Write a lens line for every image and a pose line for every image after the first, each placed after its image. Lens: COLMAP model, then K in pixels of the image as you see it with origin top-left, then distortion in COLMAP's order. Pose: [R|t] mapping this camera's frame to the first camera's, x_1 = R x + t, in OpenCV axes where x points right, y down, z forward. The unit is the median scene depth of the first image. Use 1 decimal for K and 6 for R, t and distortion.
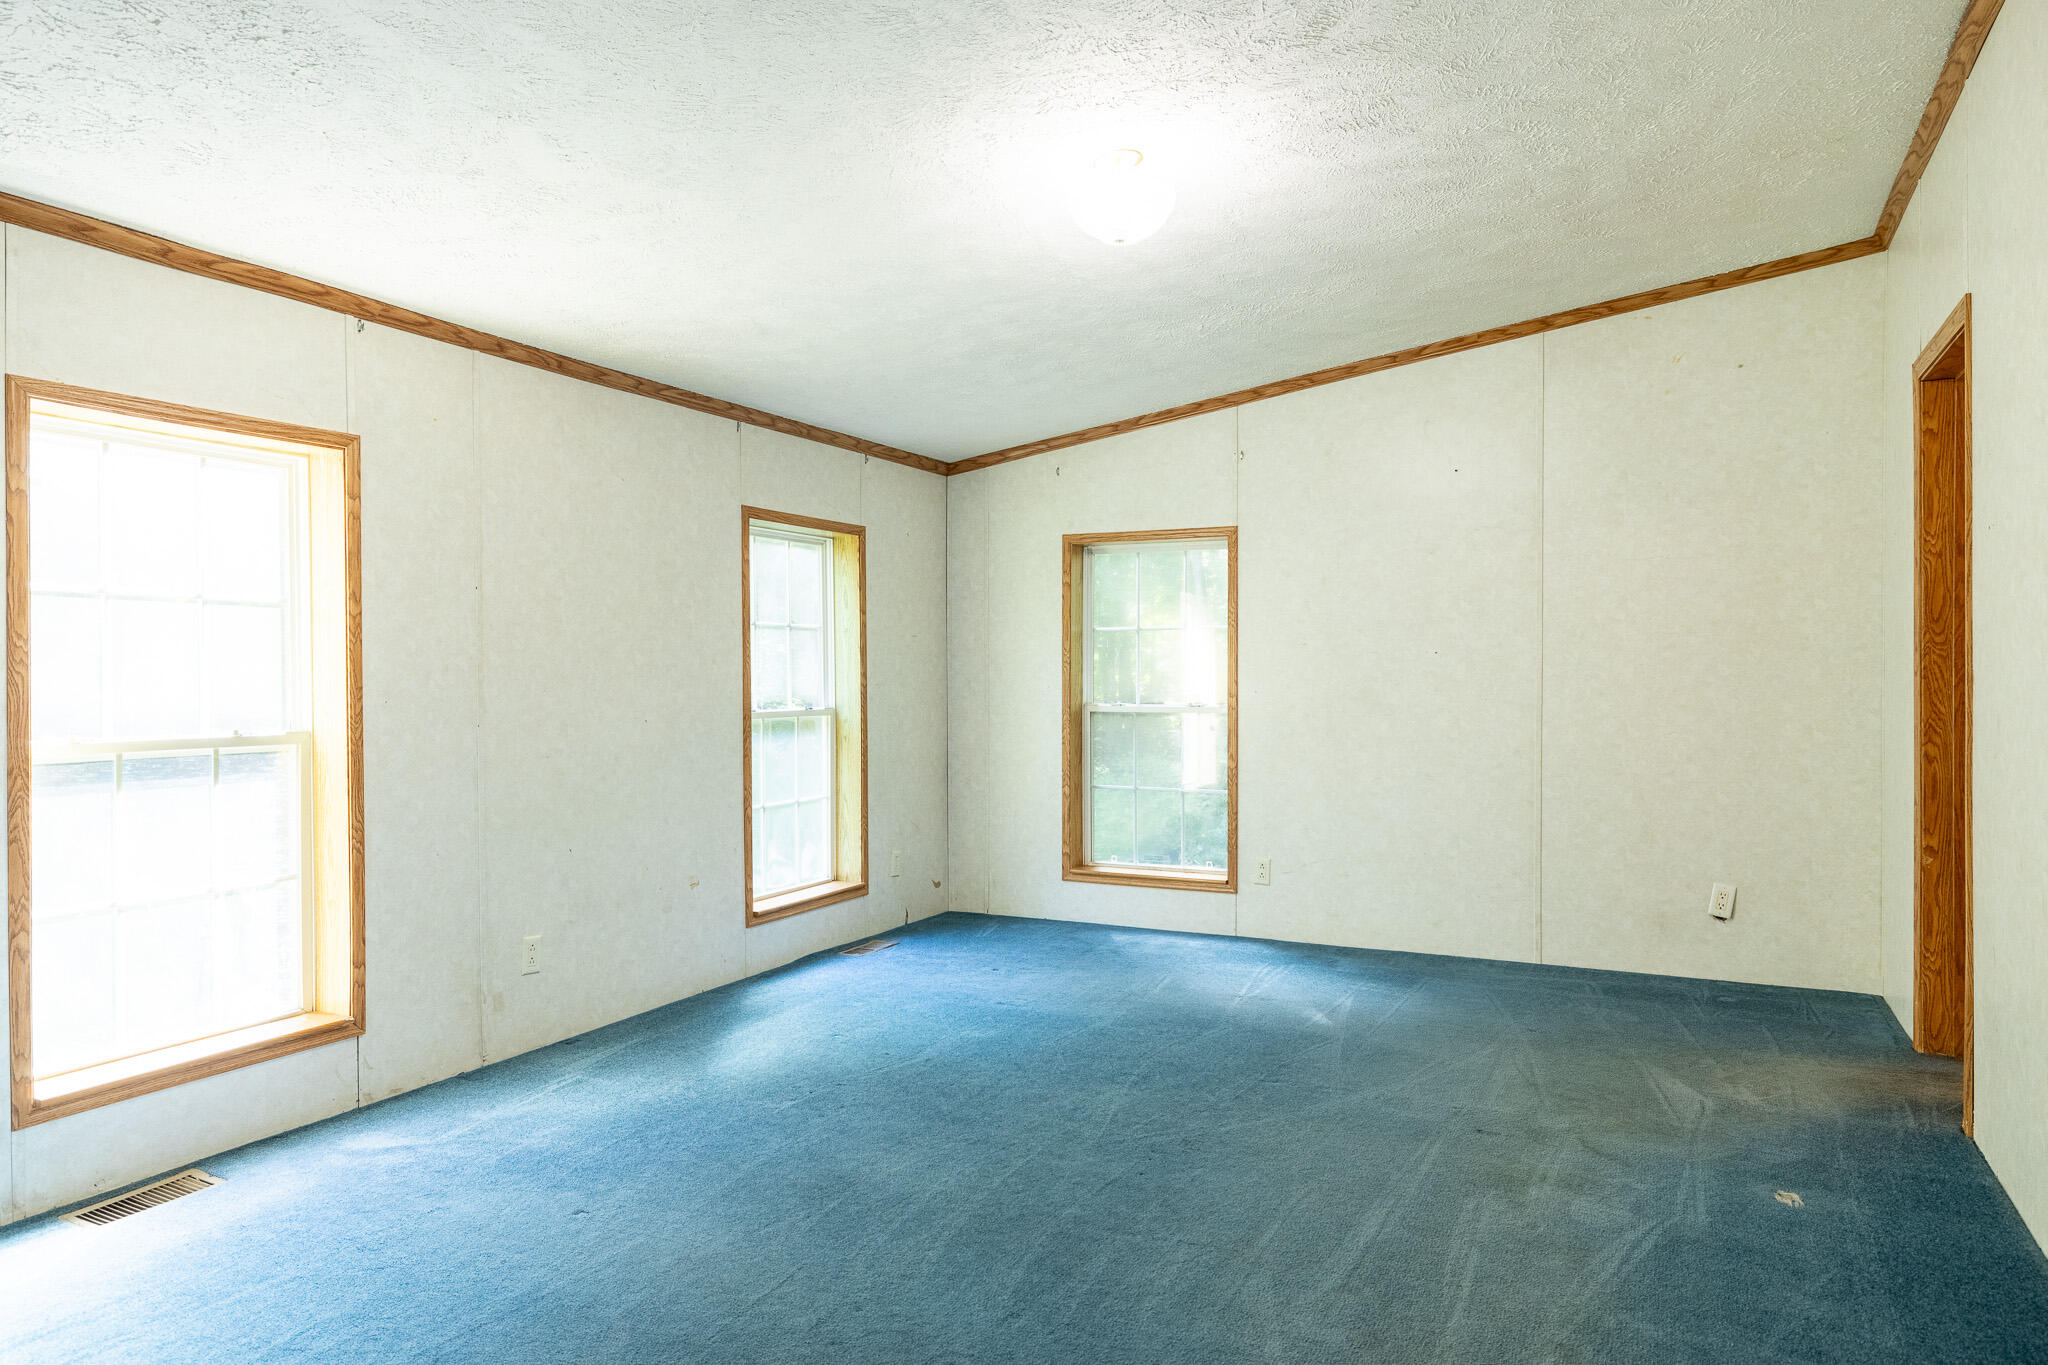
lens RADIAL K [[1308.2, 0, 1024.5], [0, 1308.2, 680.2], [0, 0, 1]] dist [0.003424, -0.001168]
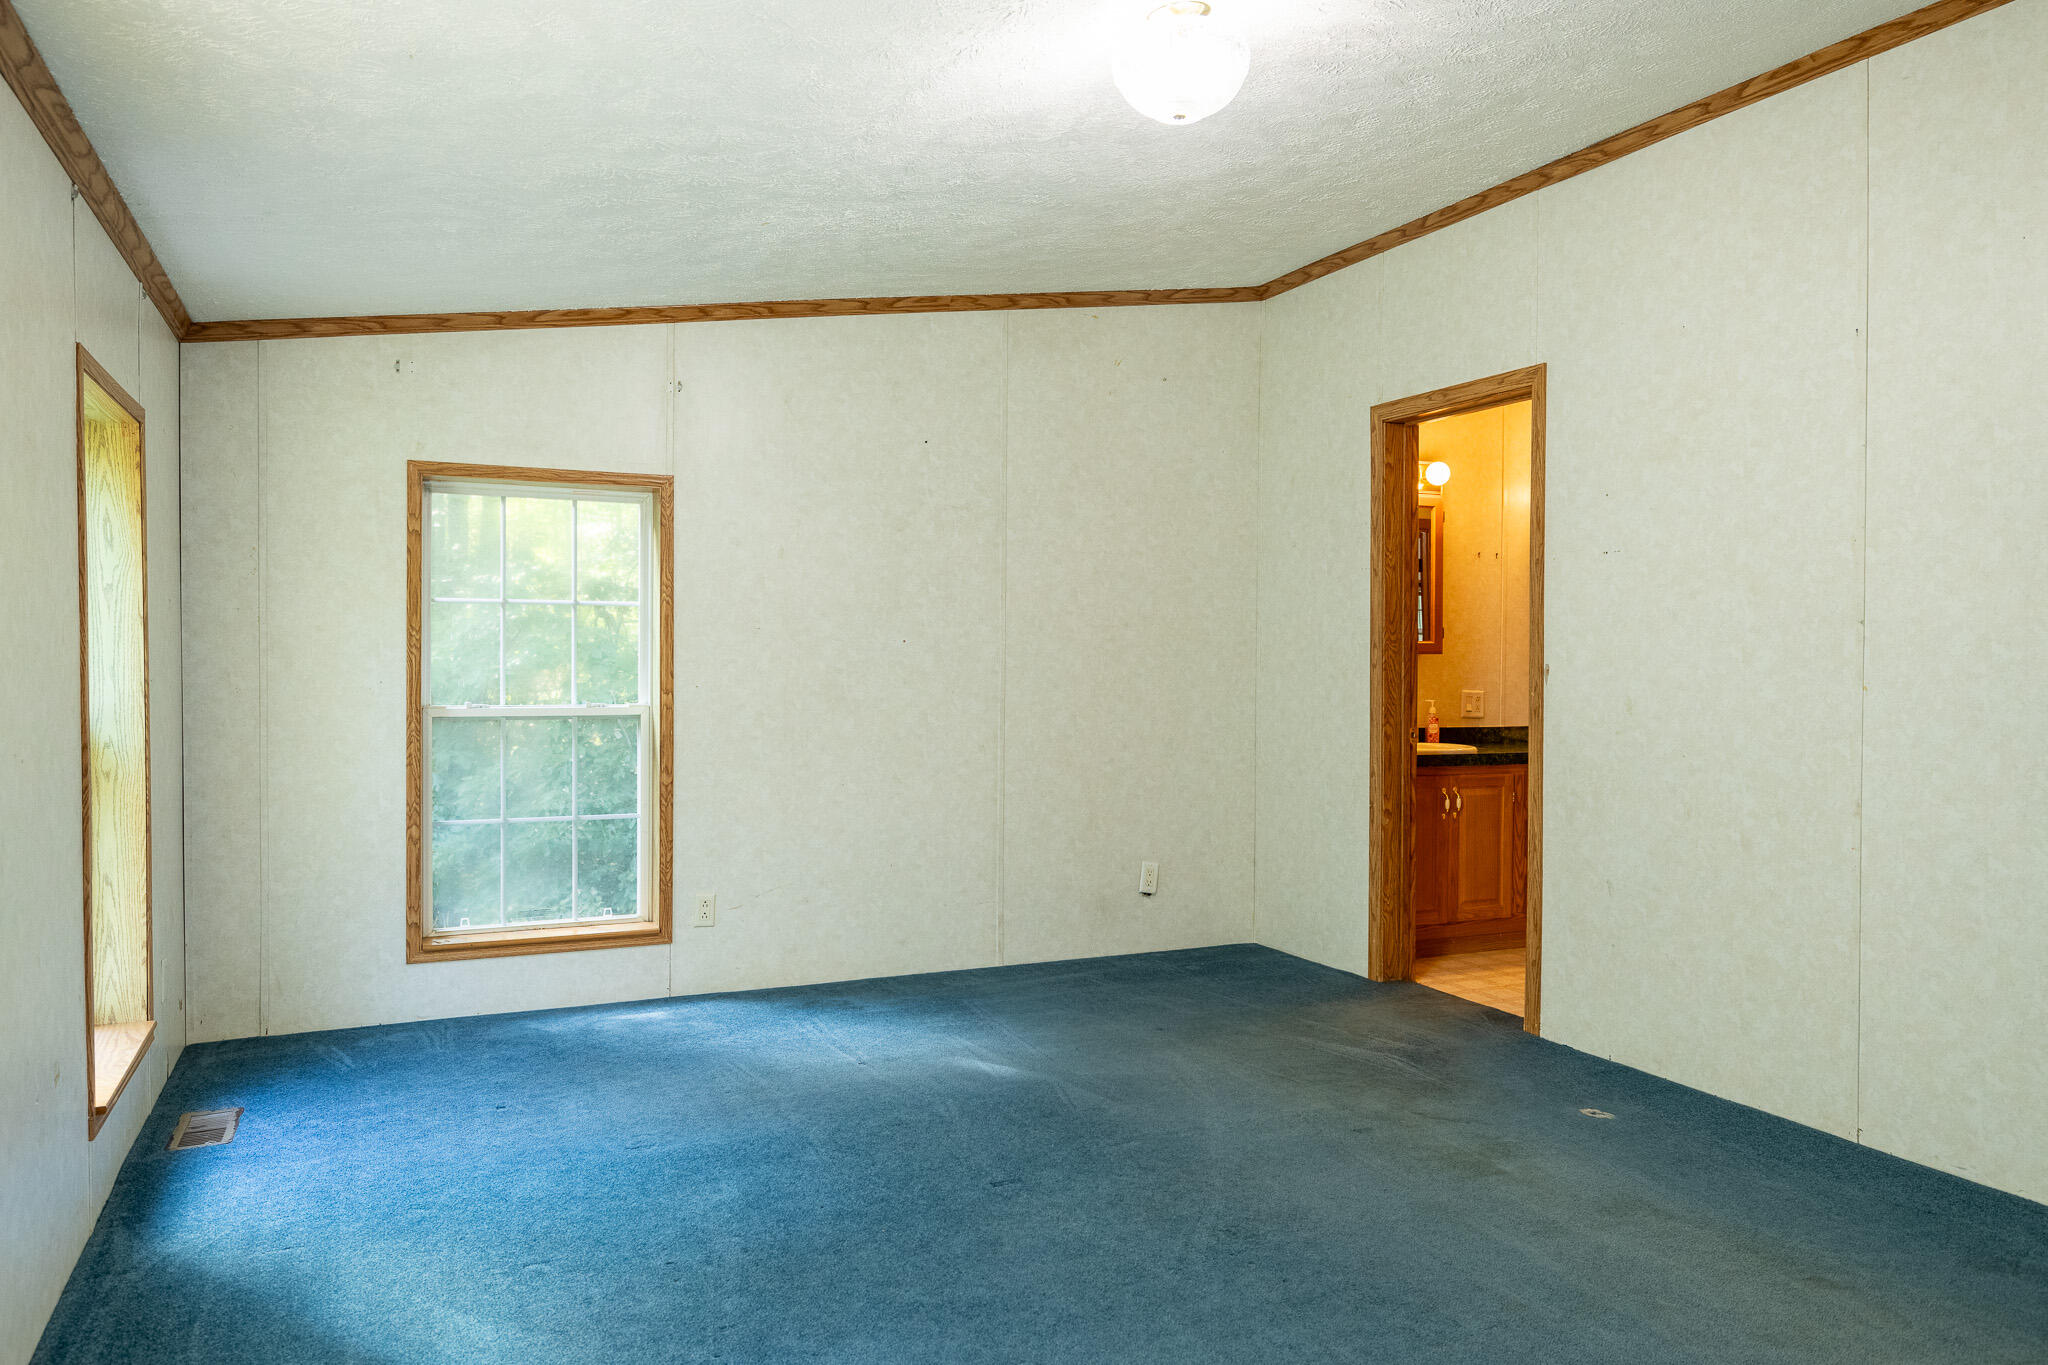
lens RADIAL K [[1412.5, 0, 1020.6], [0, 1412.5, 682.0], [0, 0, 1]] dist [0.001045, 0.001223]
pose [[0.634435, -0.007903, 0.772936, -0.409886], [0.000542, 0.999952, 0.009780, -0.002610], [-0.772976, -0.005785, 0.634409, 0.339519]]
